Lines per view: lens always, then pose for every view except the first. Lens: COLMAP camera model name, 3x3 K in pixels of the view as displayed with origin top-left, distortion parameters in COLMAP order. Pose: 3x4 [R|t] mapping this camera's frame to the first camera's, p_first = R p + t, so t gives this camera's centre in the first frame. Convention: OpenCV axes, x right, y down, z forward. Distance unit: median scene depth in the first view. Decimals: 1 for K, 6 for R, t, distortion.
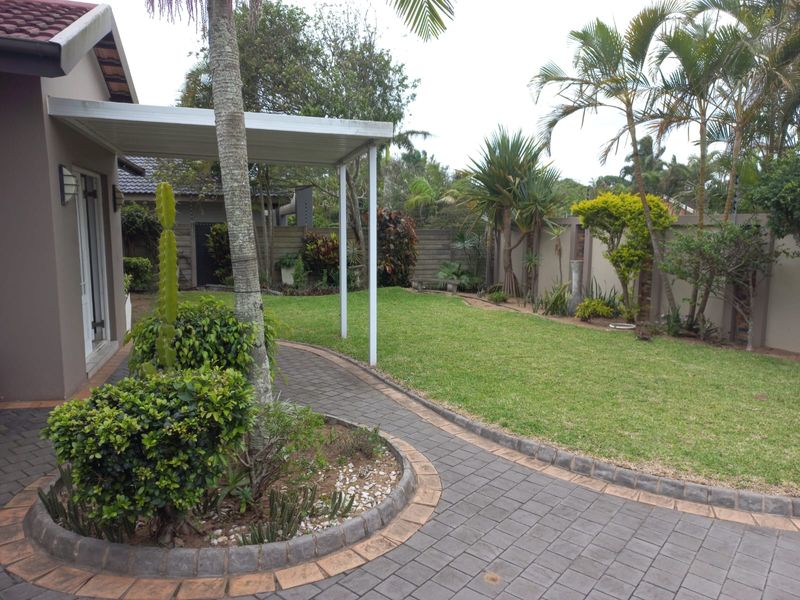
lens RADIAL K [[574.3, 0, 407.7], [0, 574.3, 310.3], [0, 0, 1]] dist [0.029386, -0.000109]
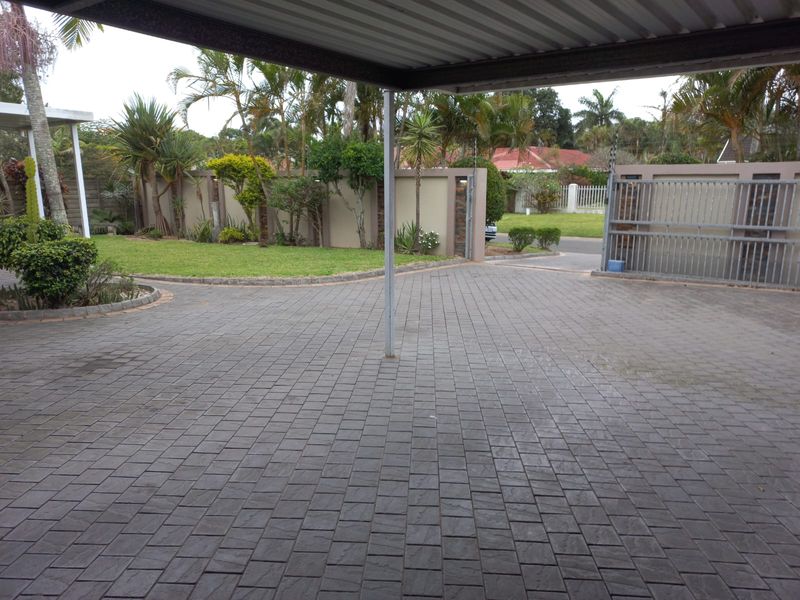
lens RADIAL K [[574.3, 0, 405.4], [0, 574.3, 300.9], [0, 0, 1]] dist [0.029386, -0.000109]
pose [[0.819096, -0.127321, 0.559349, -0.136303], [0.090428, 0.991526, 0.093273, 0.060665], [-0.566484, -0.025819, 0.823668, -0.406226]]
